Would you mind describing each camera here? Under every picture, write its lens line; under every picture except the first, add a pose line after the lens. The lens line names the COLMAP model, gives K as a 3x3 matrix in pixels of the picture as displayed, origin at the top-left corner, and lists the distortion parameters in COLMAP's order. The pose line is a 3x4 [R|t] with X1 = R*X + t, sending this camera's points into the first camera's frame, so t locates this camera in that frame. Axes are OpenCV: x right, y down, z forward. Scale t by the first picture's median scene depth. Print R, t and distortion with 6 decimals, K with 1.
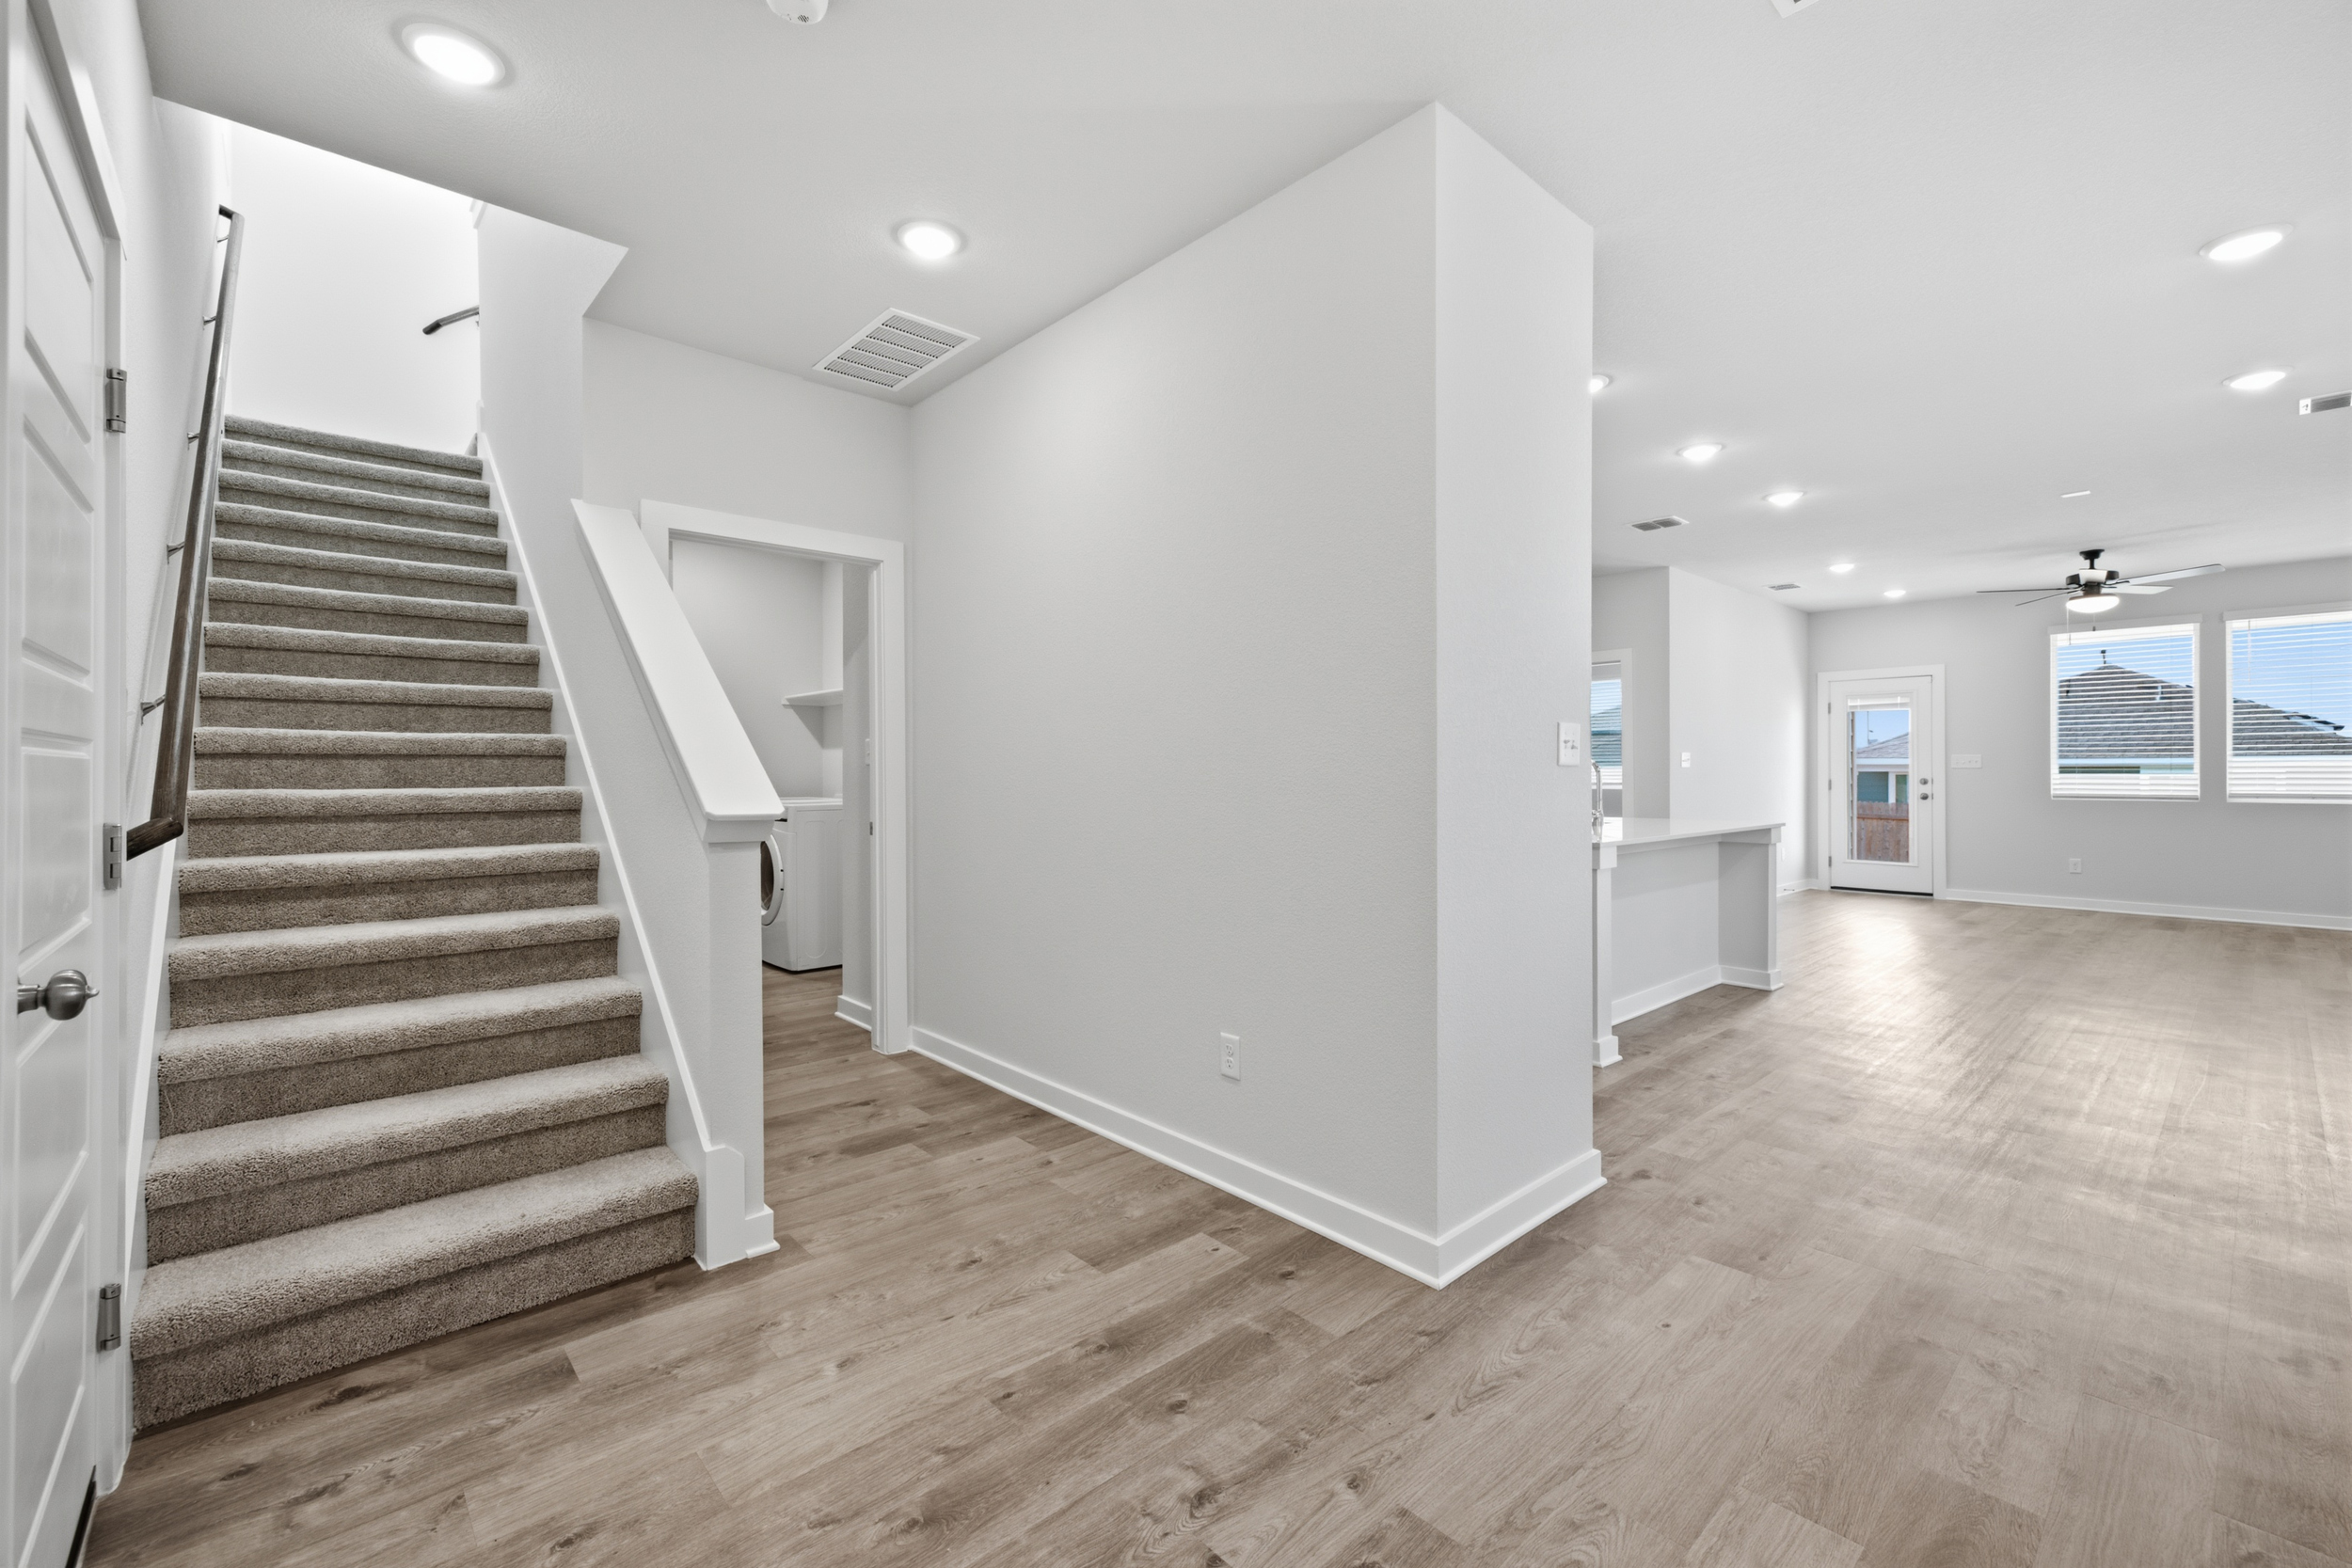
lens RADIAL K [[985.5, 0, 1174.4], [0, 985.5, 773.0], [0, 0, 1]] dist [0.002287, -0.000432]
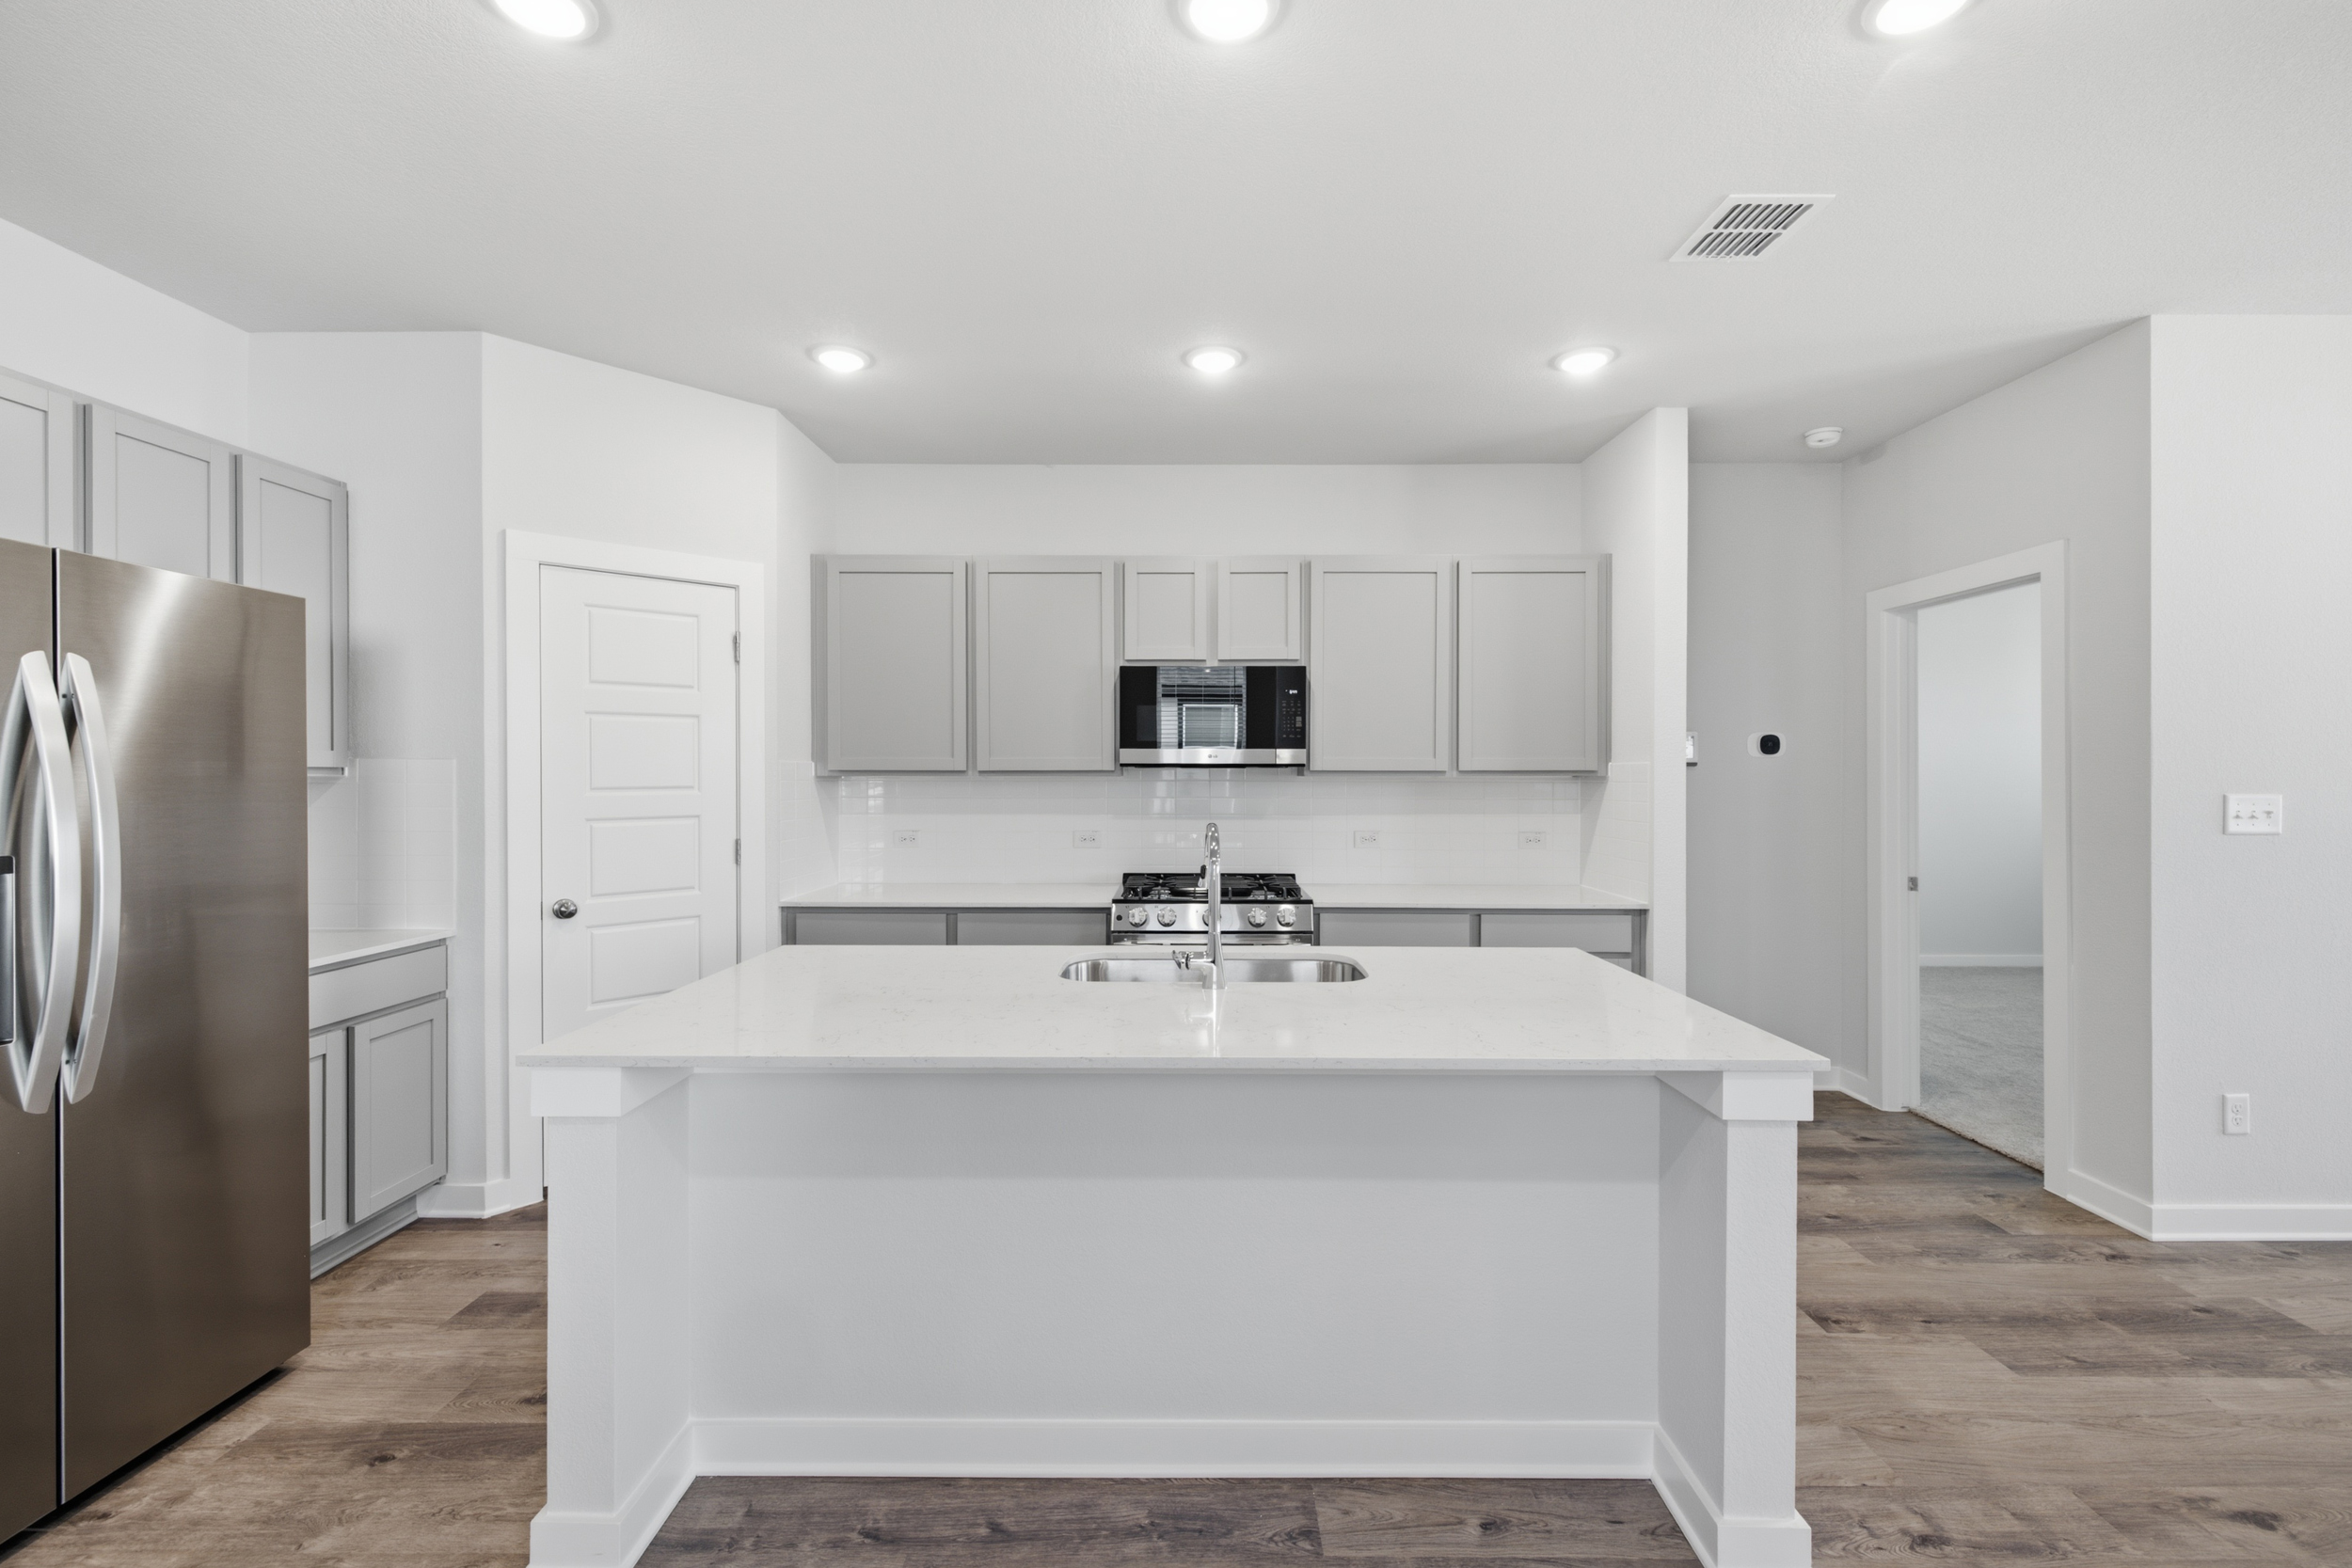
lens RADIAL K [[1001.7, 0, 1184.2], [0, 1001.7, 773.9], [0, 0, 1]] dist [0.003292, -0.000033]
pose [[0.738782, 0.001738, -0.673942, 0.511872], [-0.004006, 0.999990, -0.001813, -0.028112], [0.673932, 0.004039, 0.738782, 0.474337]]
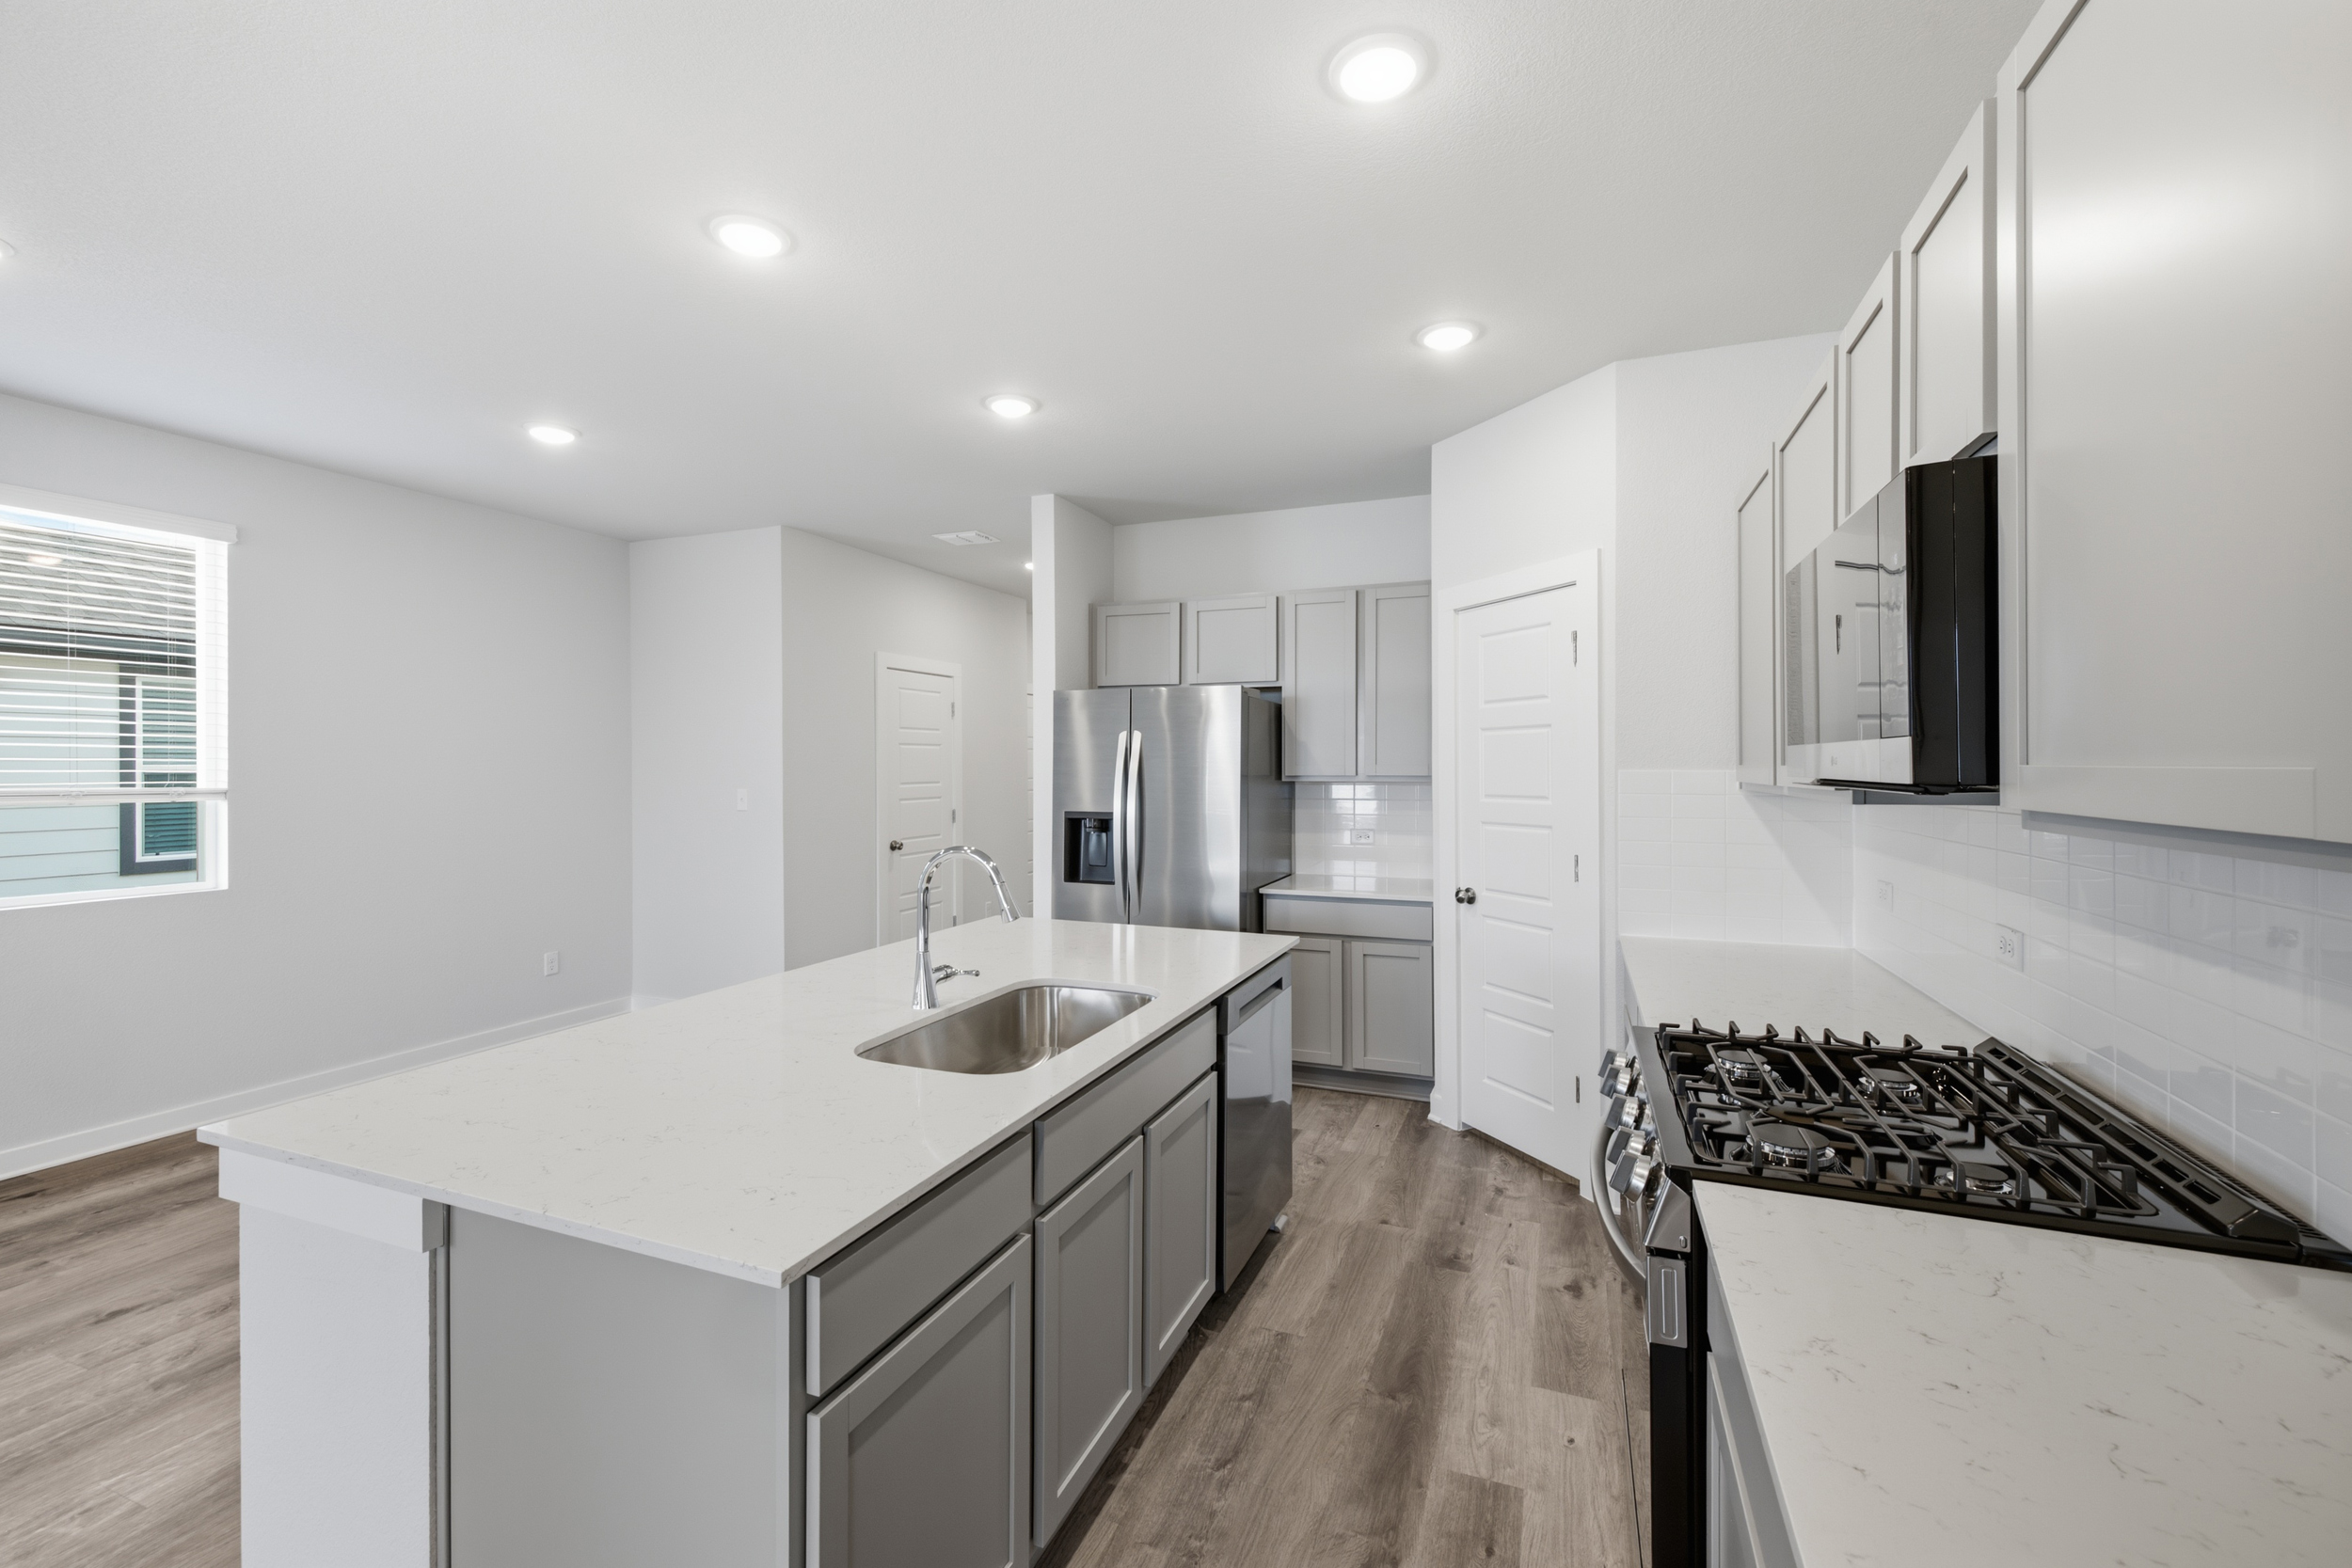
lens RADIAL K [[984.6, 0, 1165.4], [0, 984.6, 768.6], [0, 0, 1]] dist [0.002918, -0.000273]
pose [[-0.902628, 0.001691, -0.430419, 0.373606], [-0.001729, 0.999970, 0.007555, -0.038797], [0.430418, 0.007563, -0.902598, 1.024501]]
